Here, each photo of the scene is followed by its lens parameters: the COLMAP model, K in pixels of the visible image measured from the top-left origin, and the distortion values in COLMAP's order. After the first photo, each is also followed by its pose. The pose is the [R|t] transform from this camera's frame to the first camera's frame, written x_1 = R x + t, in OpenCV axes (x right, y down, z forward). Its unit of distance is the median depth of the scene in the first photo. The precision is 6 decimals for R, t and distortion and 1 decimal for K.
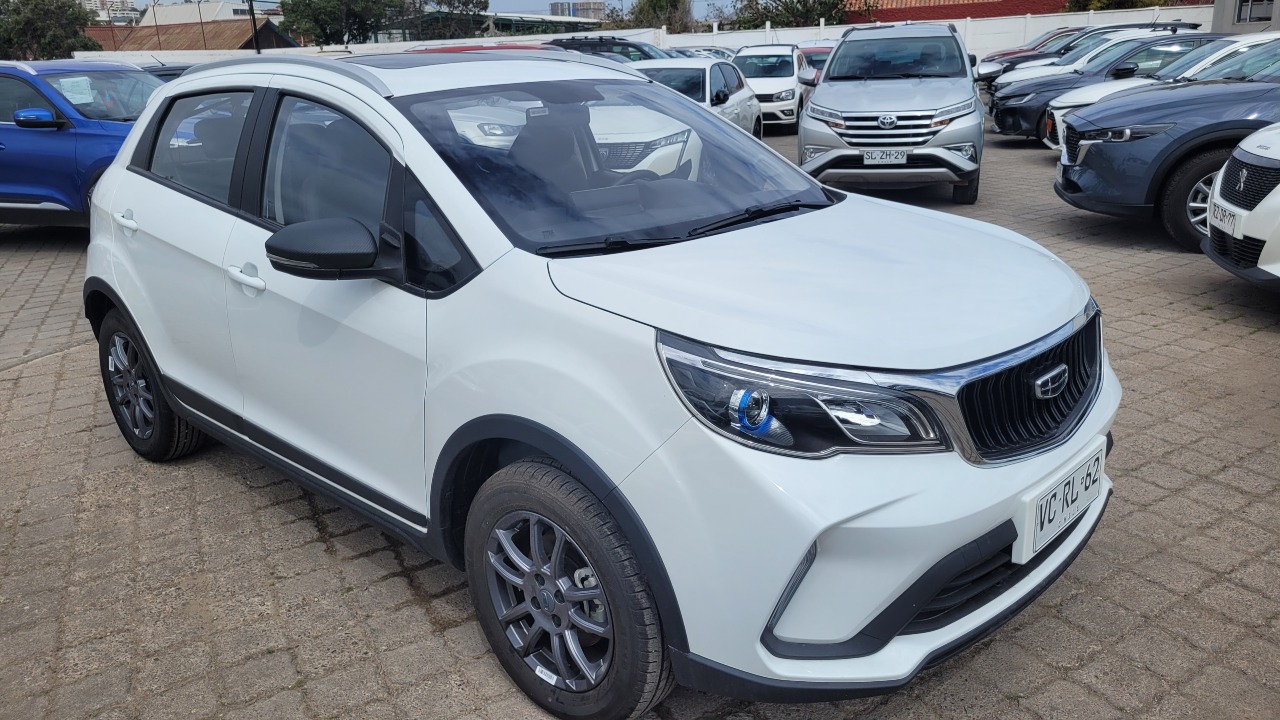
lens RADIAL K [[967.5, 0, 635.0], [0, 967.5, 354.7], [0, 0, 1]] dist [0.025734, -0.028396]
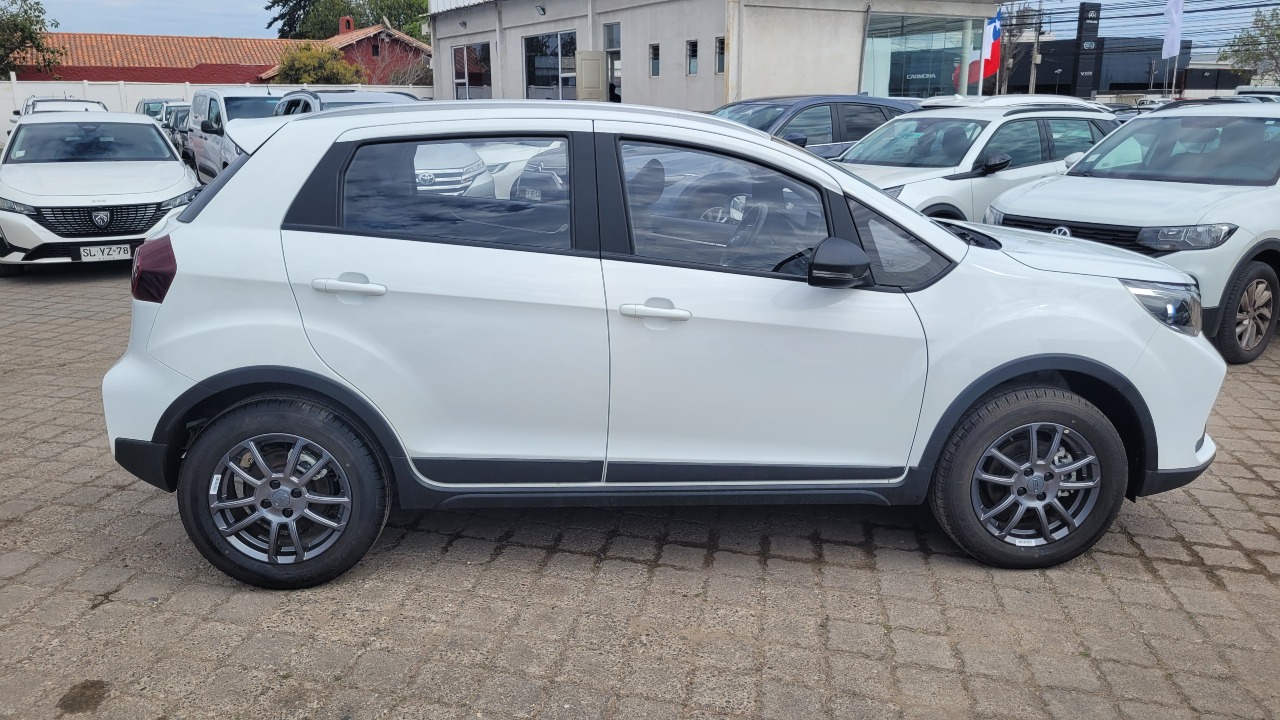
lens RADIAL K [[967.5, 0, 648.2], [0, 967.5, 361.8], [0, 0, 1]] dist [0.025734, -0.028396]
pose [[0.674429, -0.142898, 0.724379, -0.387309], [0.185870, 0.982355, 0.020736, -0.015918], [-0.714561, 0.120655, 0.689090, 0.103362]]
